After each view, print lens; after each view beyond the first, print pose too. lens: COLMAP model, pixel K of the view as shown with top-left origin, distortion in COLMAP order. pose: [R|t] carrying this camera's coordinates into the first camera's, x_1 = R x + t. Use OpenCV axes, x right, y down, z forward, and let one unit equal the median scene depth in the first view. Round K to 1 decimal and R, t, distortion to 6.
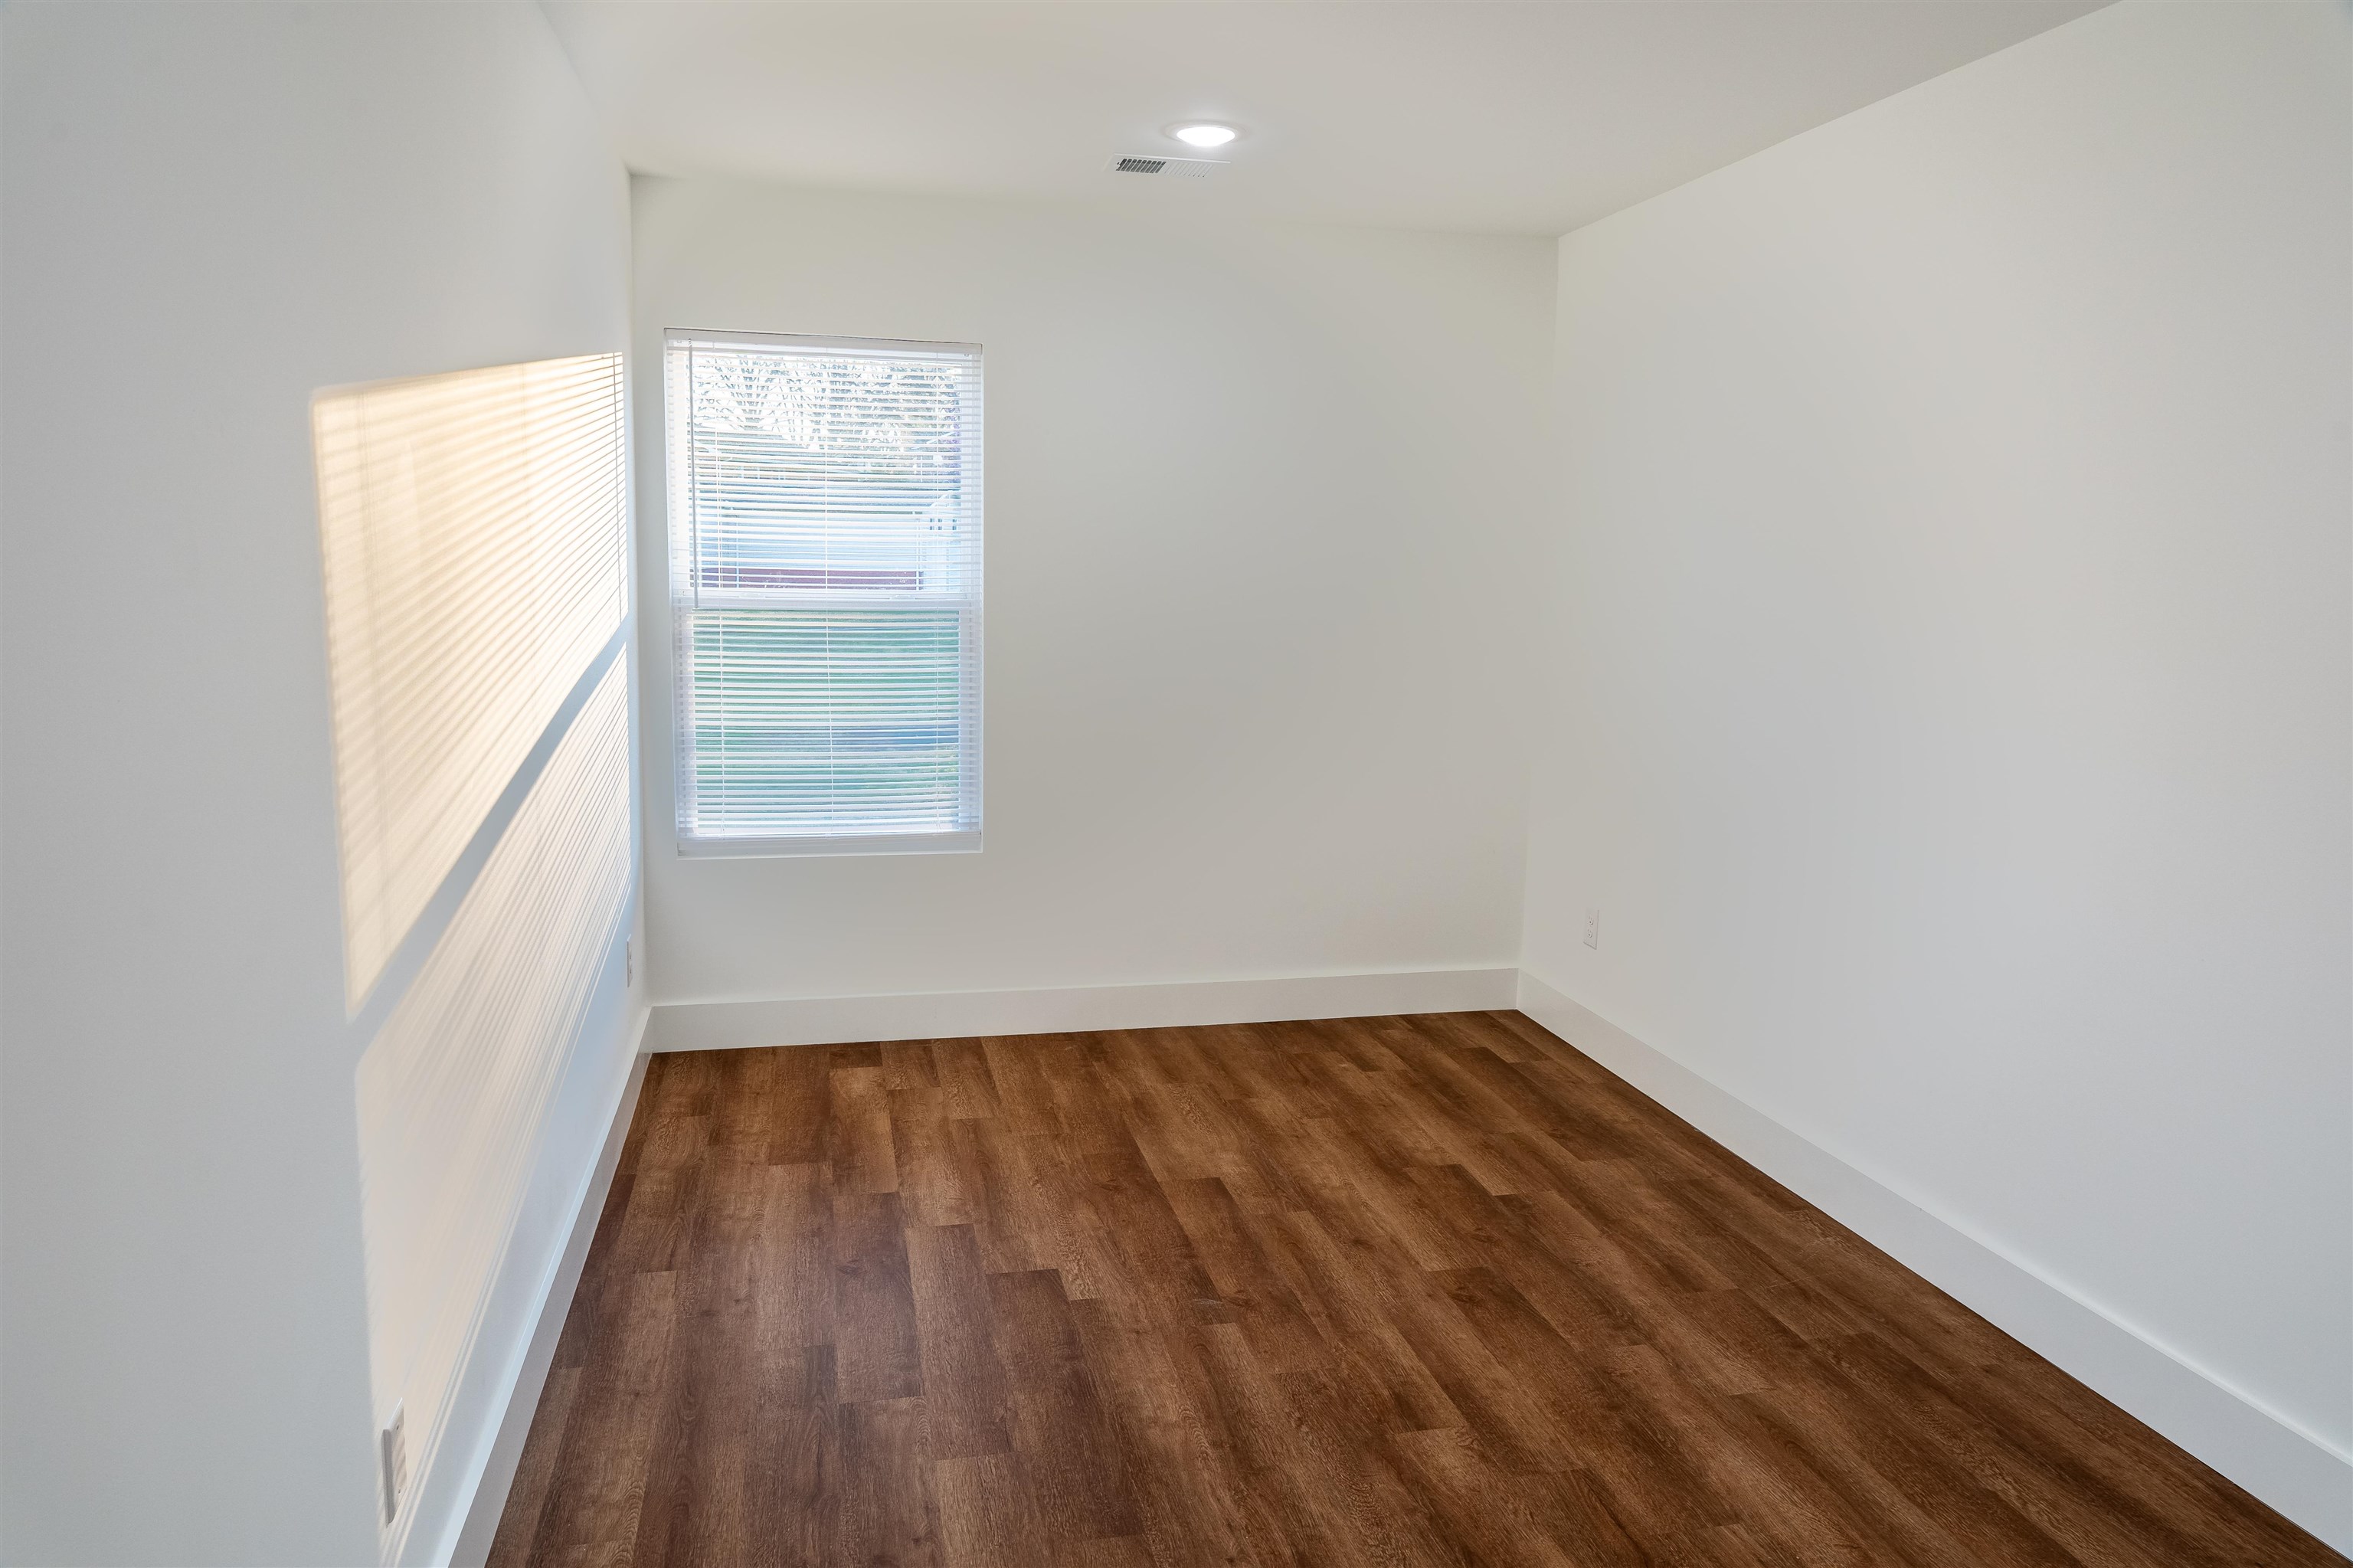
lens RADIAL K [[1585.9, 0, 1186.5], [0, 1585.9, 785.2], [0, 0, 1]] dist [-0.000595, -0.008528]
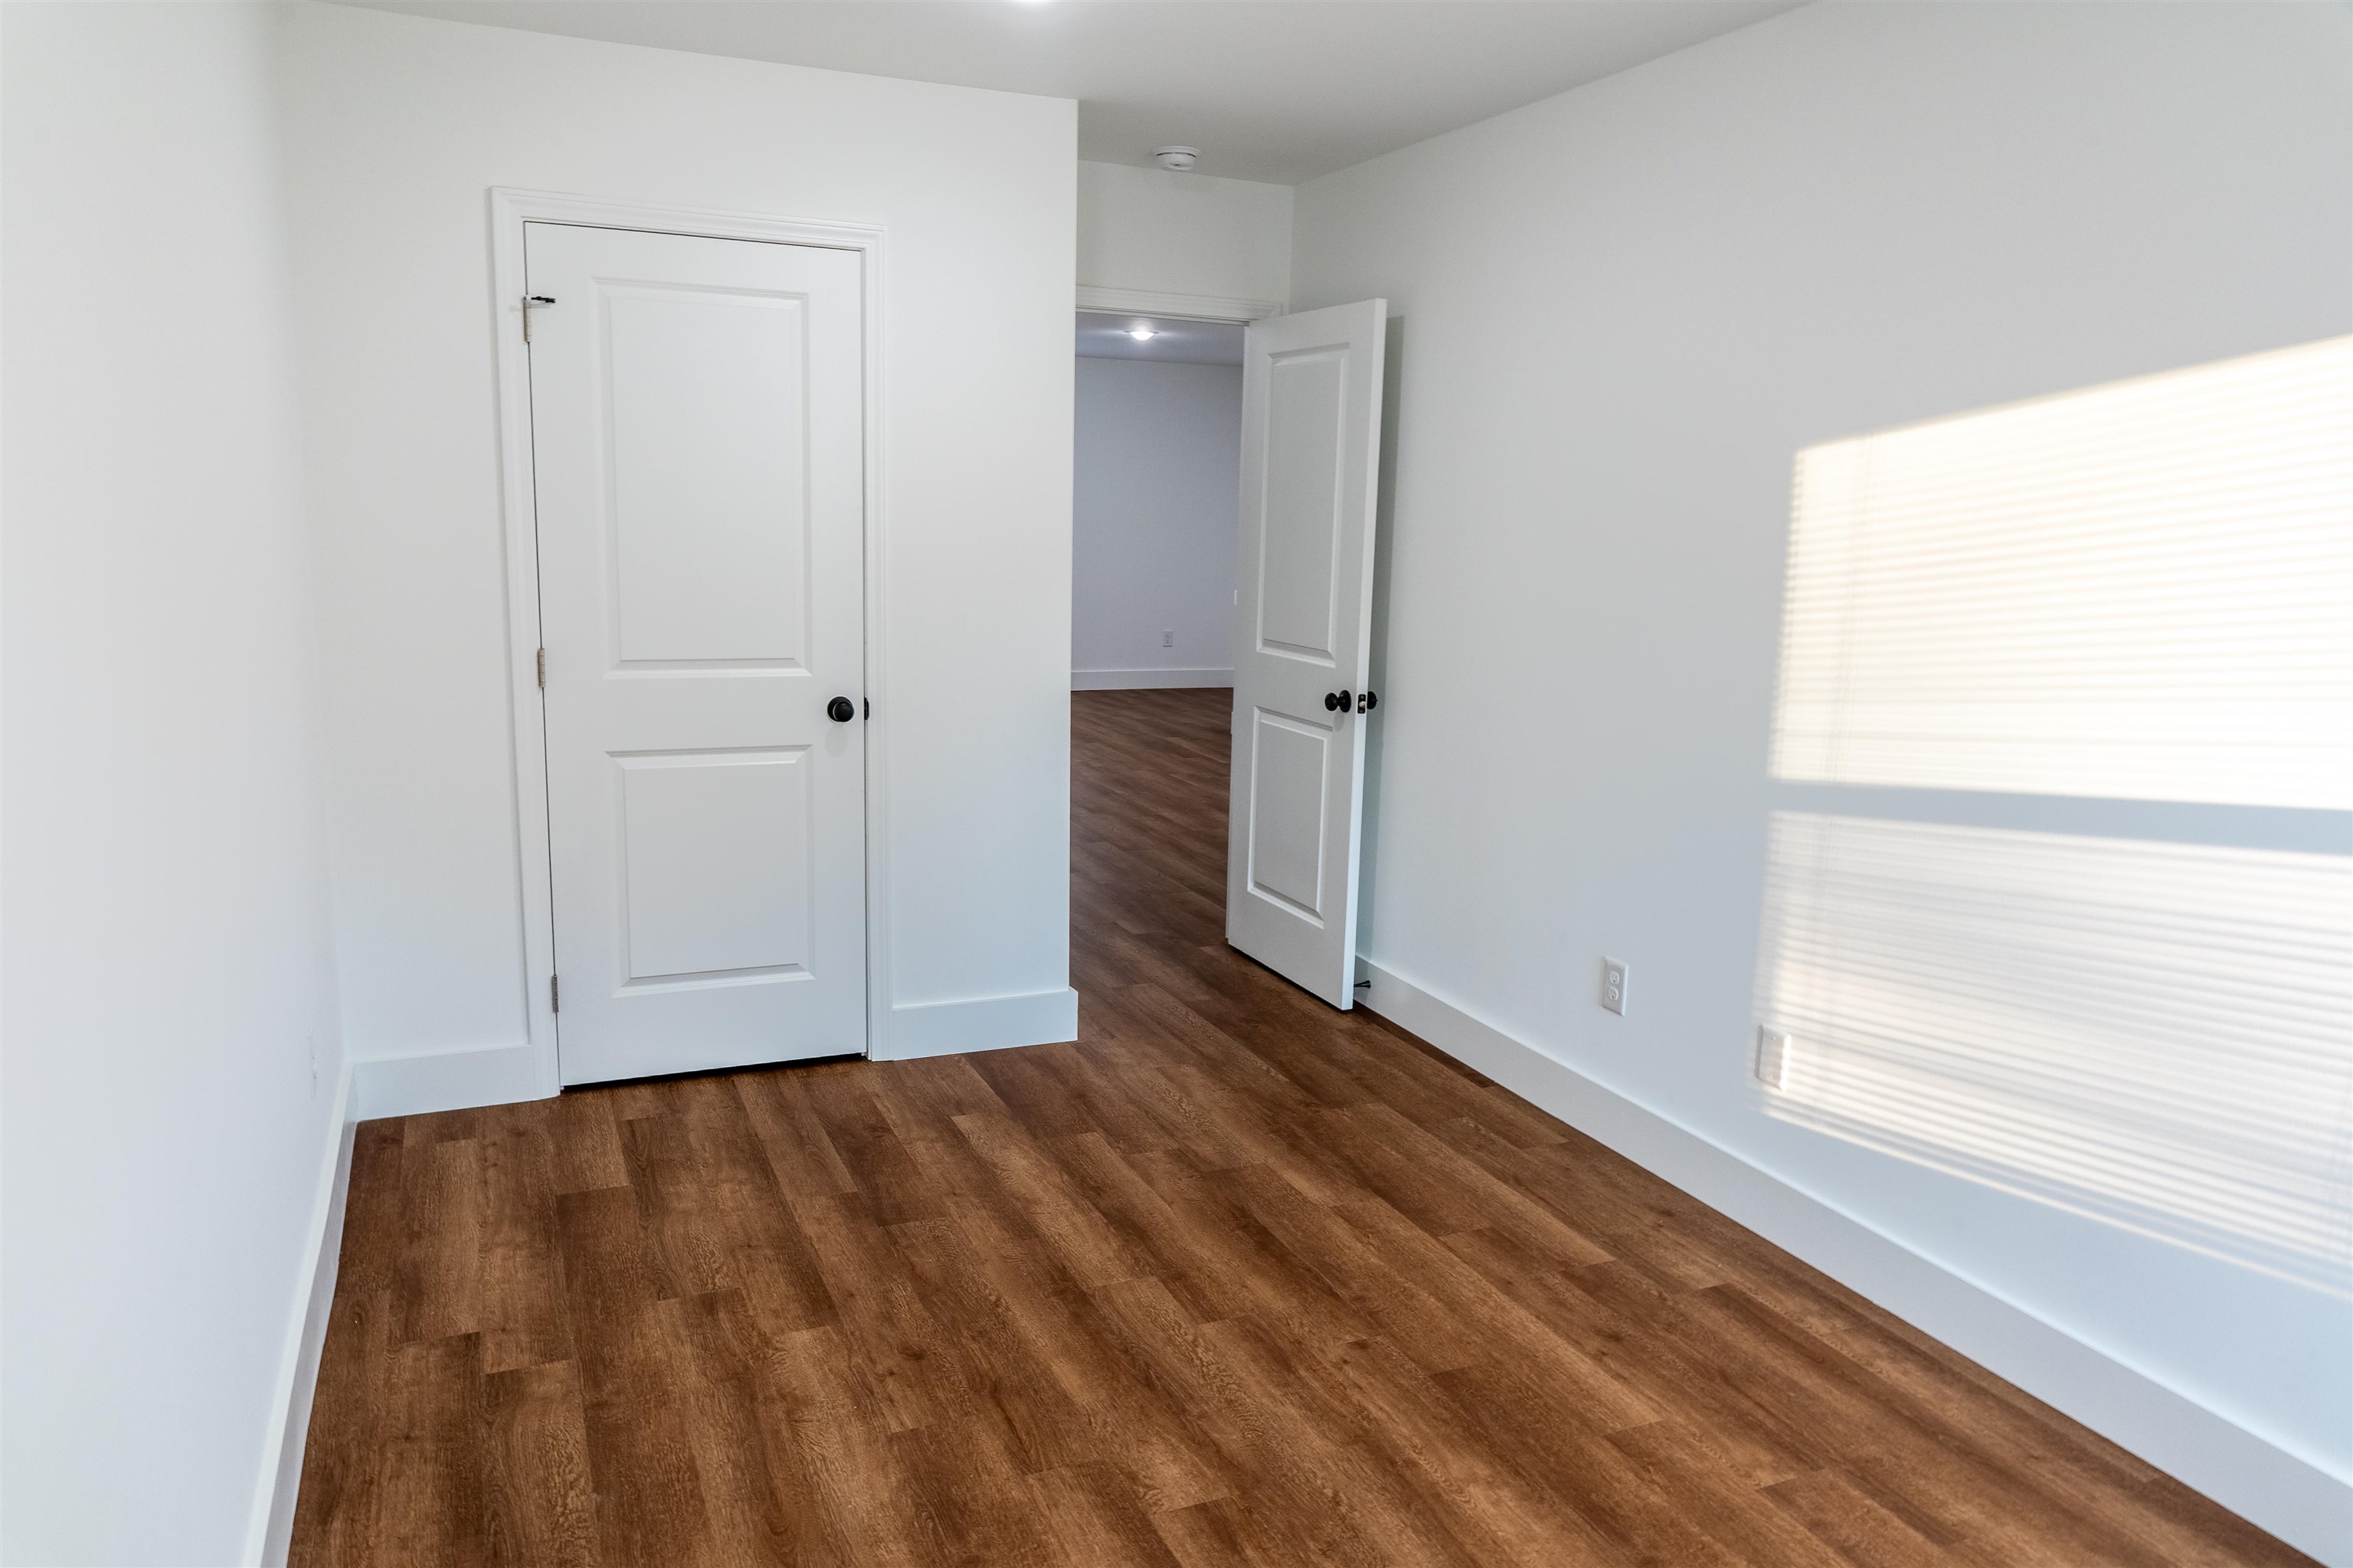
lens RADIAL K [[1585.9, 0, 1186.5], [0, 1585.9, 785.2], [0, 0, 1]] dist [-0.000595, -0.008528]
pose [[-0.980381, -0.006042, -0.197019, 0.347495], [-0.068544, 0.947600, 0.312020, -0.259713], [0.184810, 0.319403, -0.929423, 1.766423]]
